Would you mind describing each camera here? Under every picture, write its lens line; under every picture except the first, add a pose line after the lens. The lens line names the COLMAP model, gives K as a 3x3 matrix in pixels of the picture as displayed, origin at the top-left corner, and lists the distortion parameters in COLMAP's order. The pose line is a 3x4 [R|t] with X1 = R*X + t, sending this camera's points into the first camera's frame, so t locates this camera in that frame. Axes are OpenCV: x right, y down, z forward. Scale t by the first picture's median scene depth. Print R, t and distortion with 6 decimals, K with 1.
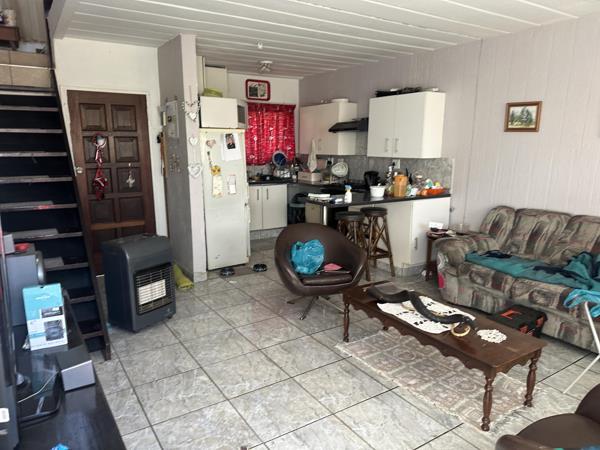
lens RADIAL K [[422.4, 0, 300.0], [0, 422.4, 225.8], [0, 0, 1]] dist [0.055831, -0.052915]
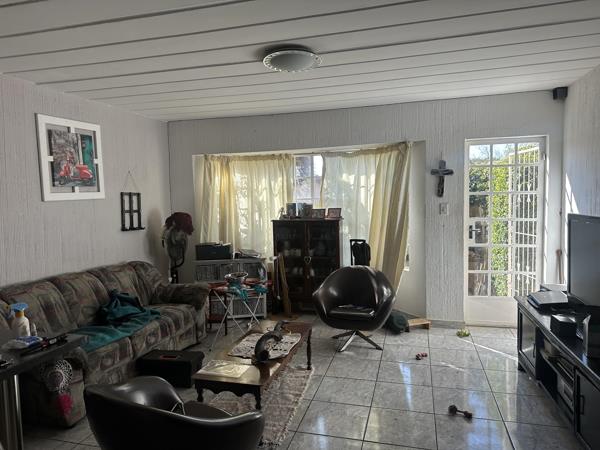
lens RADIAL K [[422.4, 0, 300.8], [0, 422.4, 226.4], [0, 0, 1]] dist [0.055831, -0.052915]
pose [[-0.665294, -0.040783, 0.745467, -0.892691], [0.156417, 0.968732, 0.192593, -0.462169], [-0.730012, 0.244735, -0.638112, 2.268450]]
